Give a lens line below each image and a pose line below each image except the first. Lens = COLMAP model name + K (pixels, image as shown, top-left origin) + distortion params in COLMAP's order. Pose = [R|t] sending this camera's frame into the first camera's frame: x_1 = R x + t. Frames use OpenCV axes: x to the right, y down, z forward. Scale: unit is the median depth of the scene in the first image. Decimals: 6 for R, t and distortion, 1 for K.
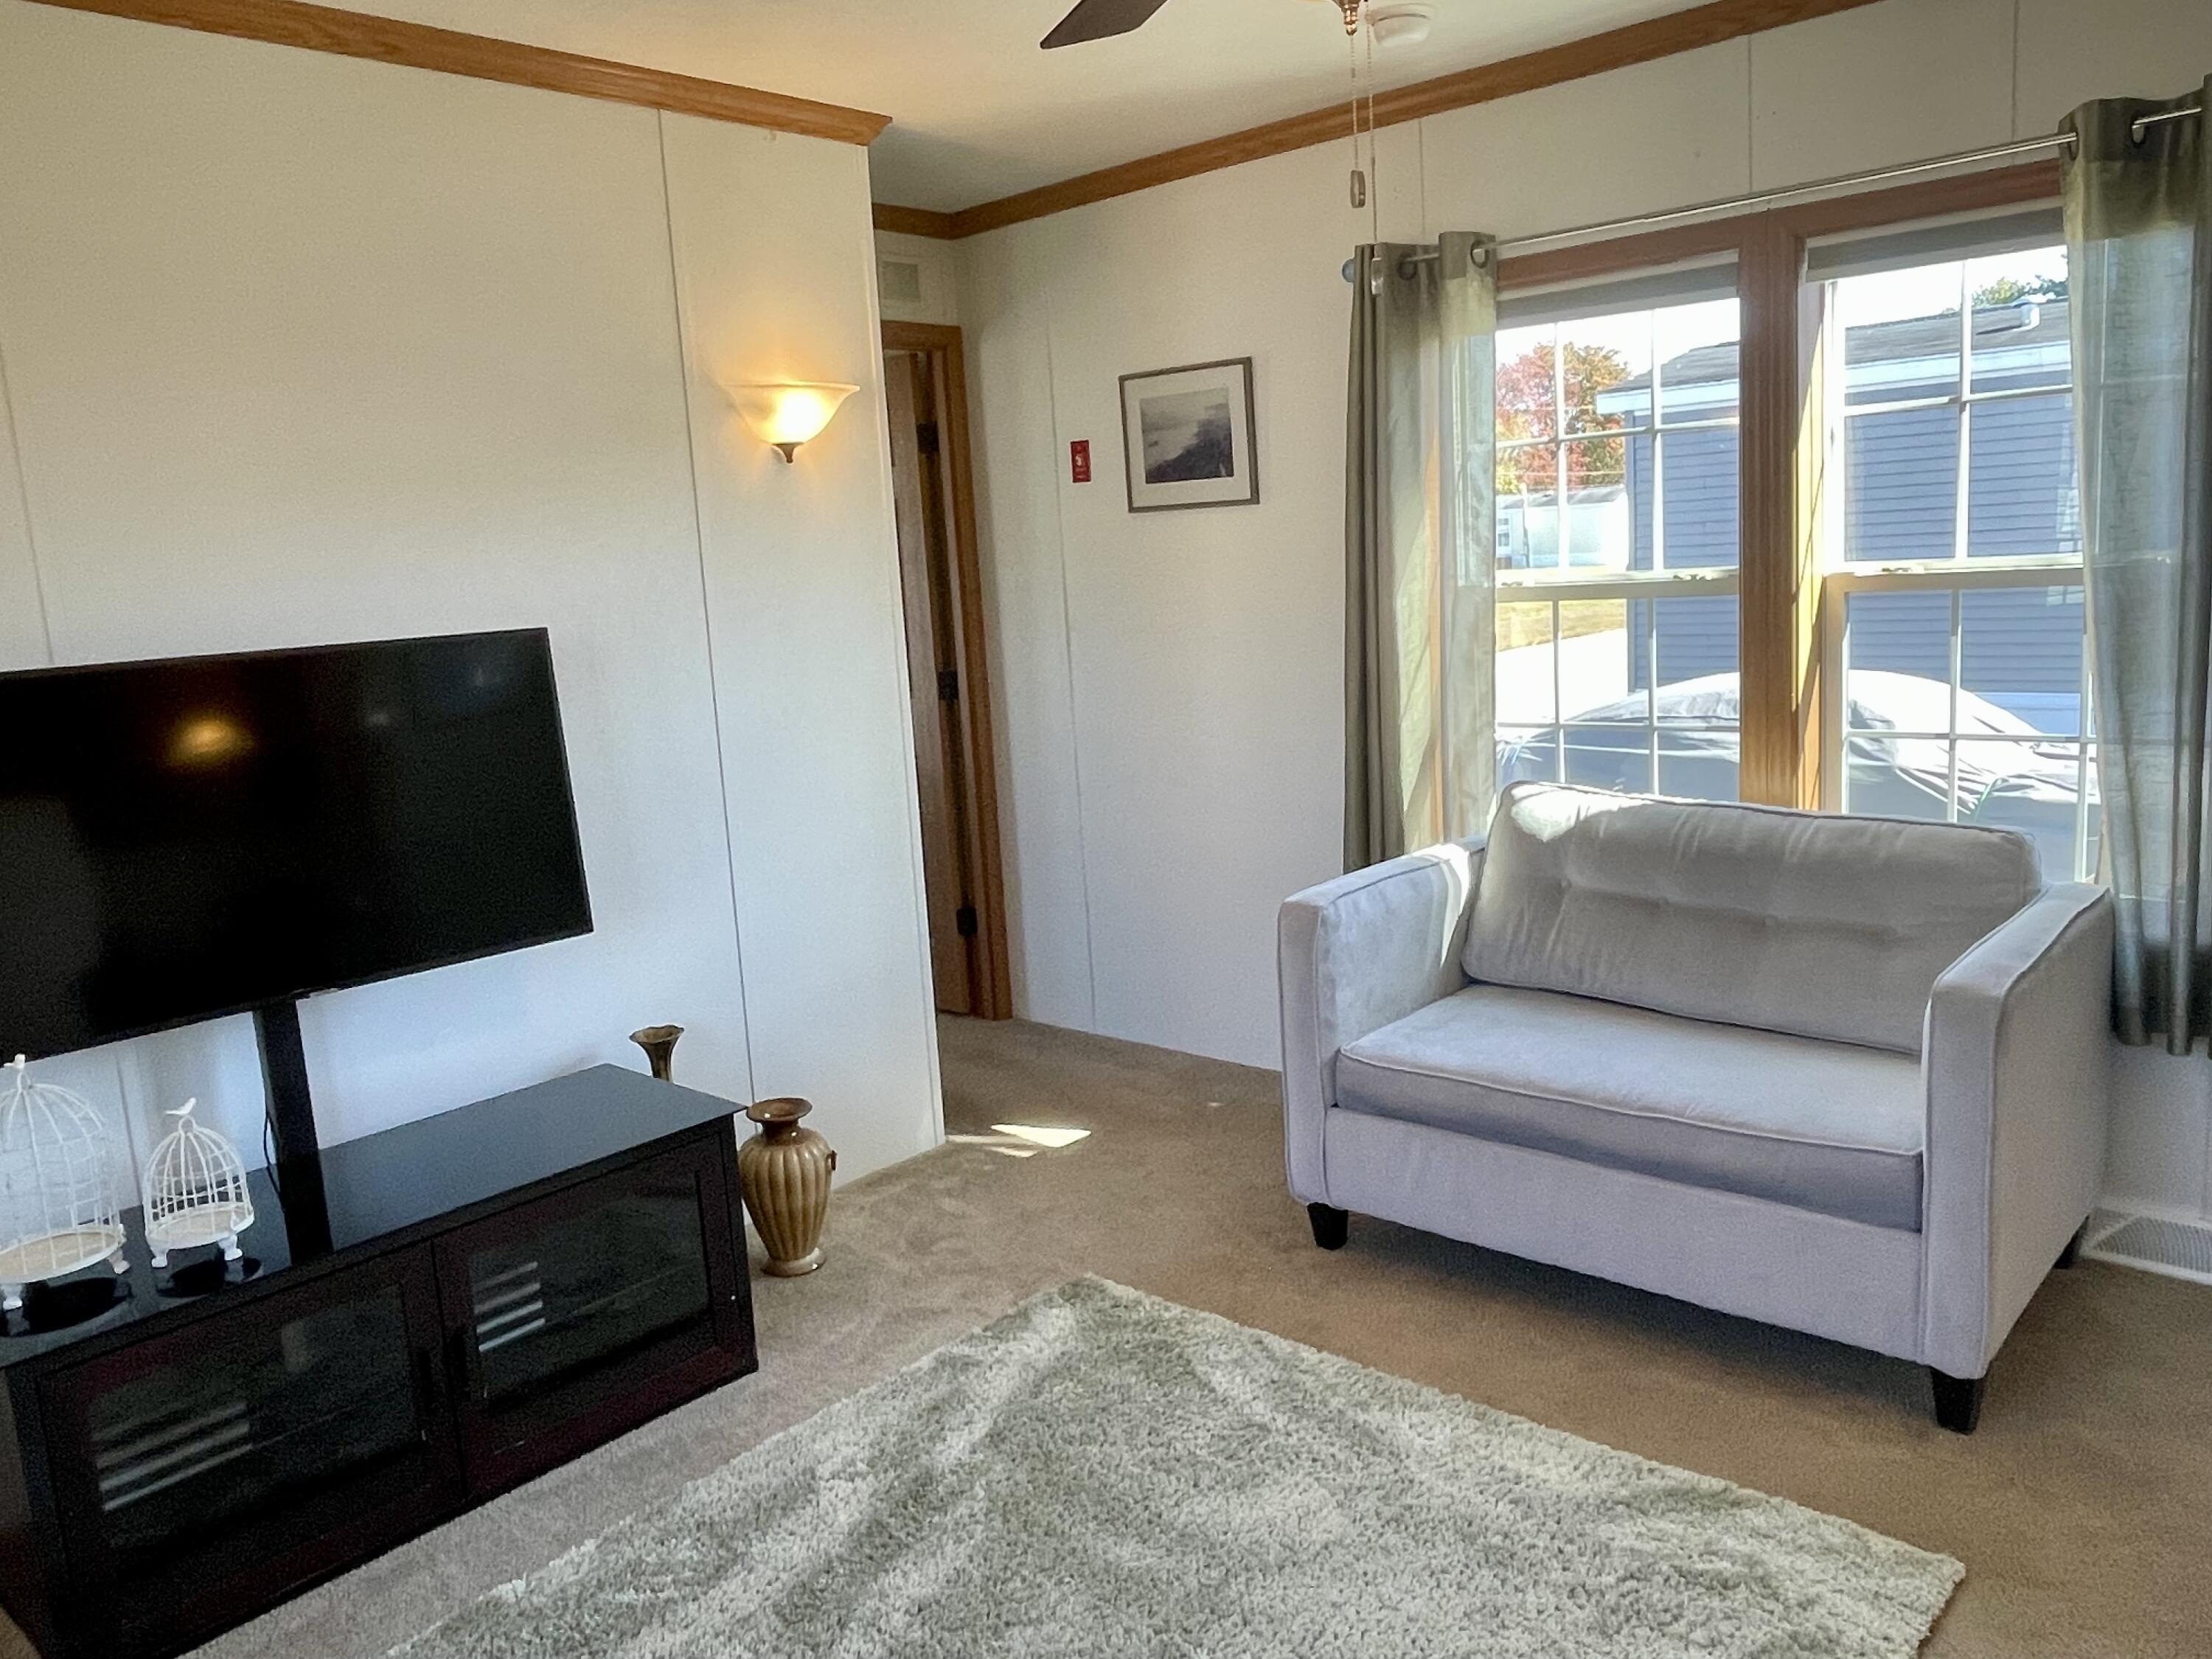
lens RADIAL K [[1643.7, 0, 1107.1], [0, 1643.7, 823.1], [0, 0, 1]] dist [-0.004091, -0.007422]
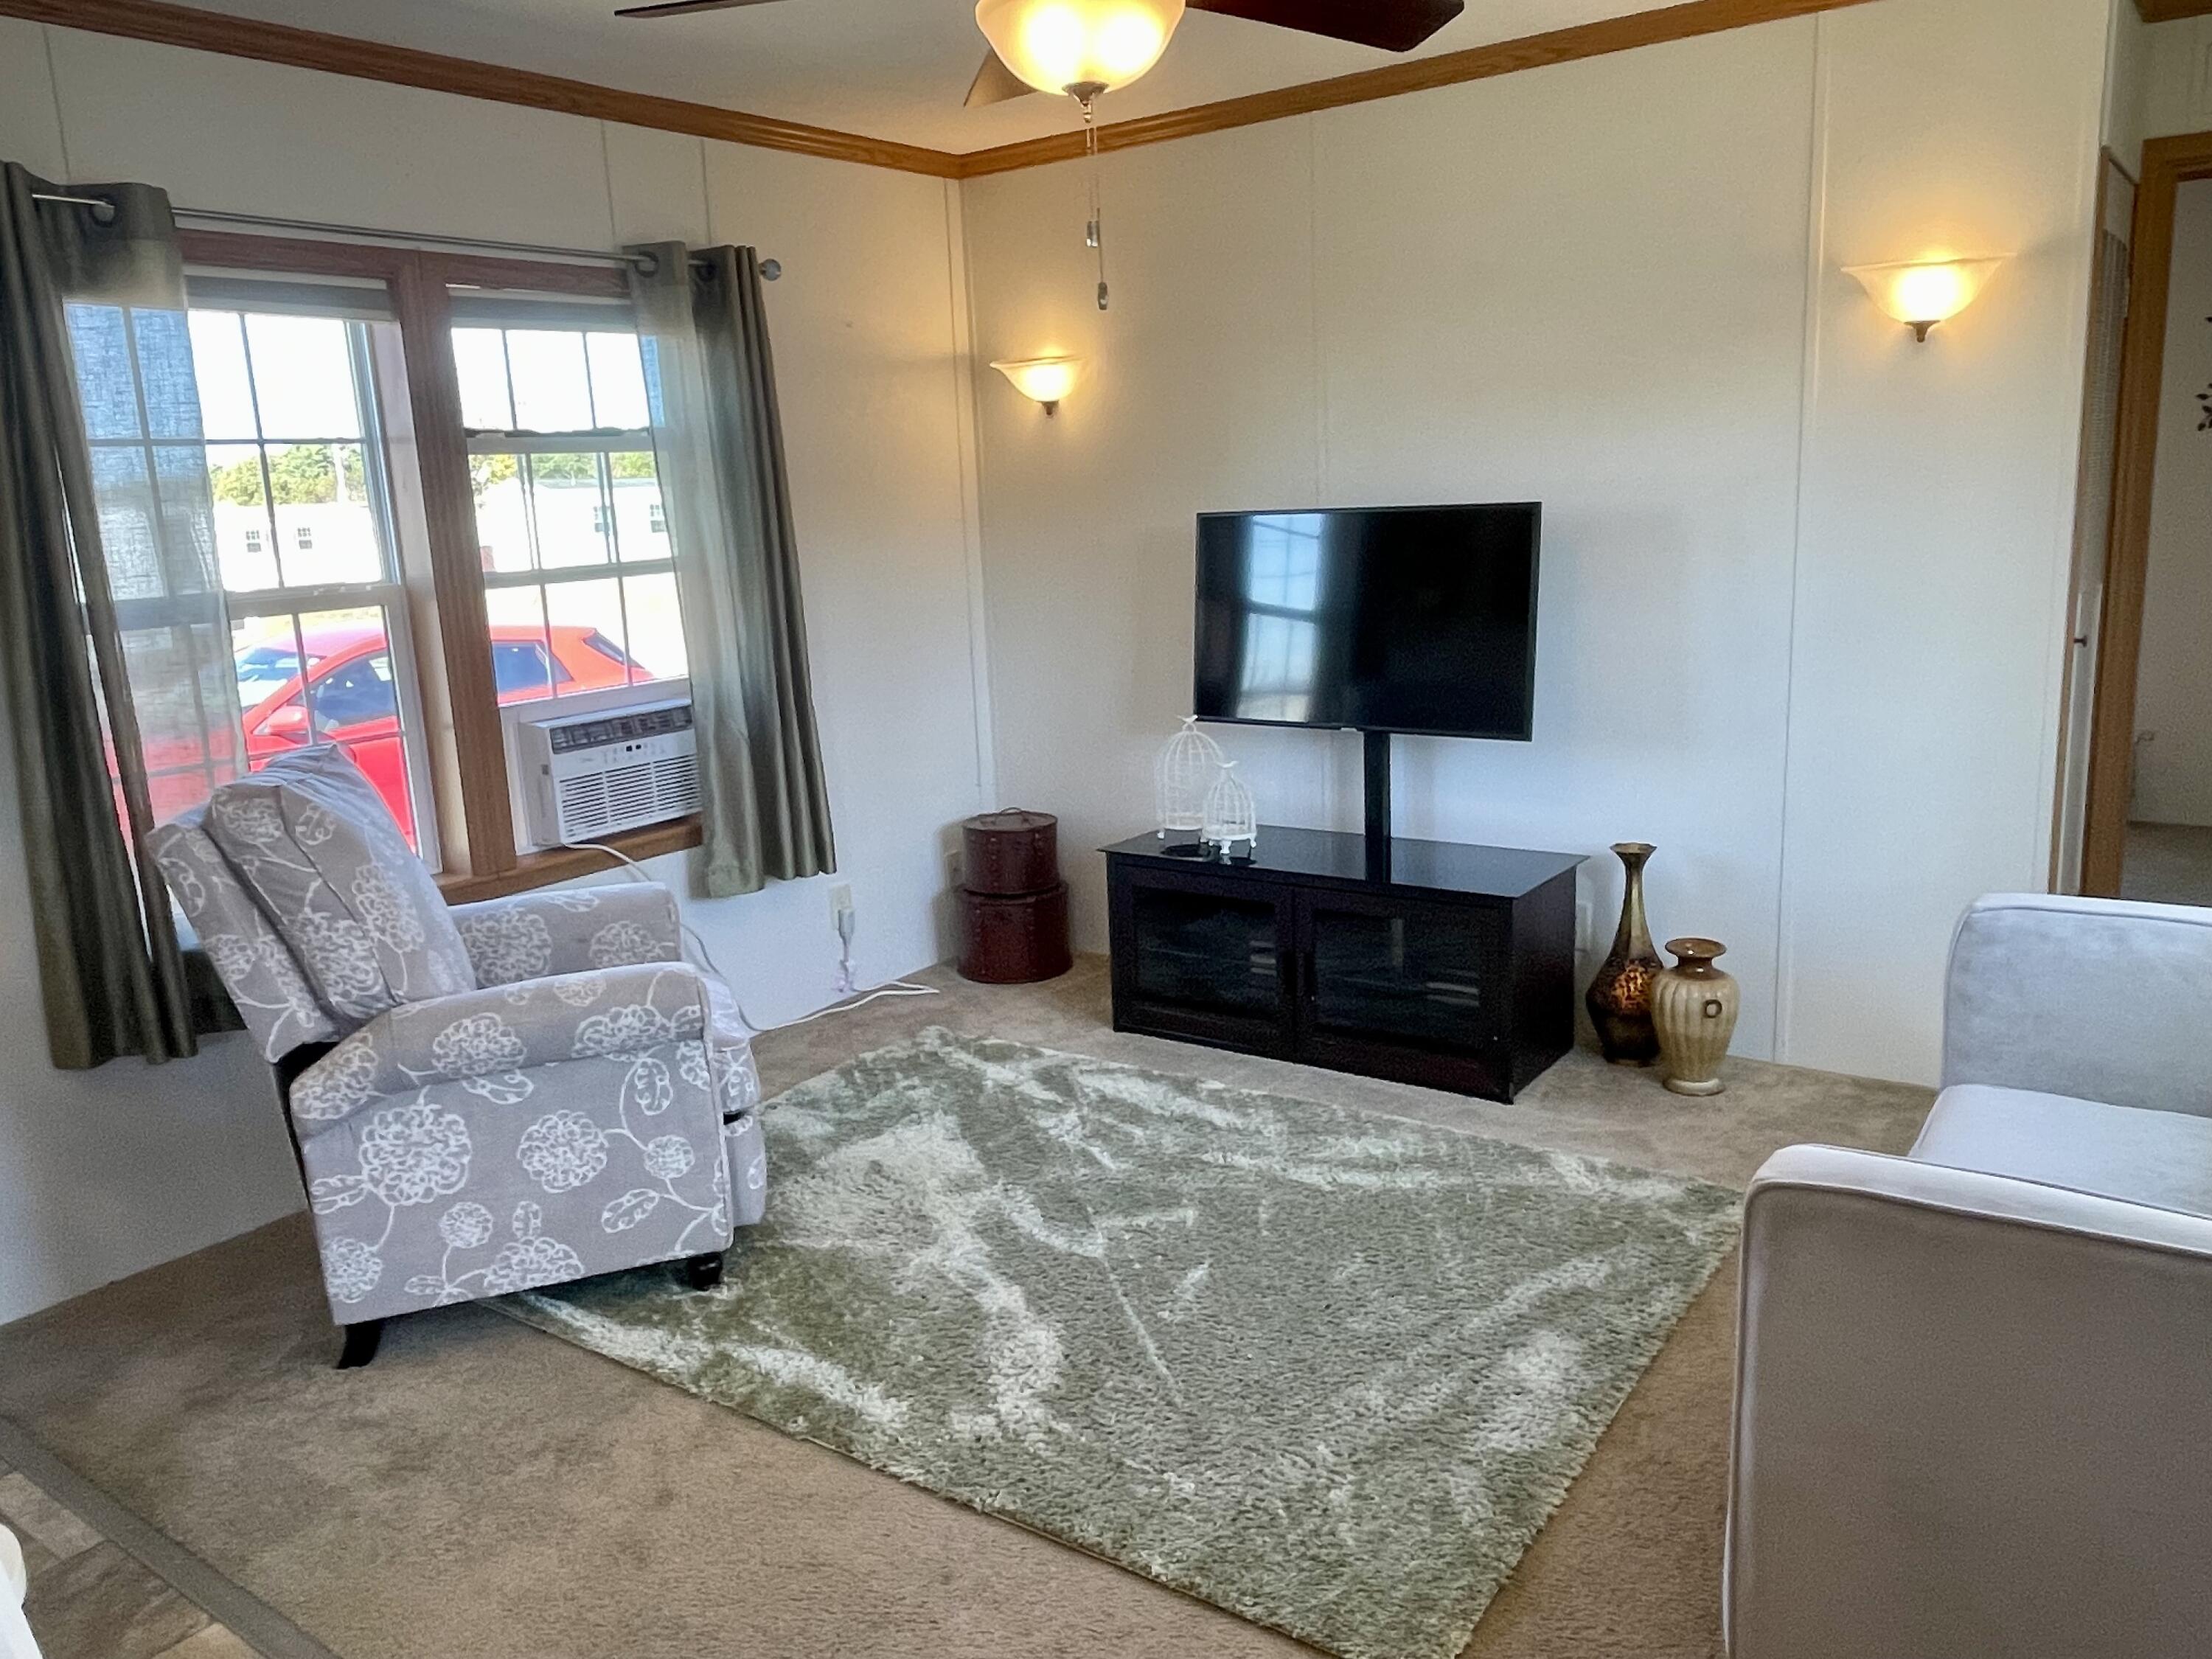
lens RADIAL K [[1643.7, 0, 1089.6], [0, 1643.7, 836.7], [0, 0, 1]] dist [-0.004091, -0.007422]
pose [[0.093991, 0.262599, -0.960316, 0.834683], [-0.123736, 0.960189, 0.250454, -0.130146], [0.987854, 0.095285, 0.122742, 0.455979]]
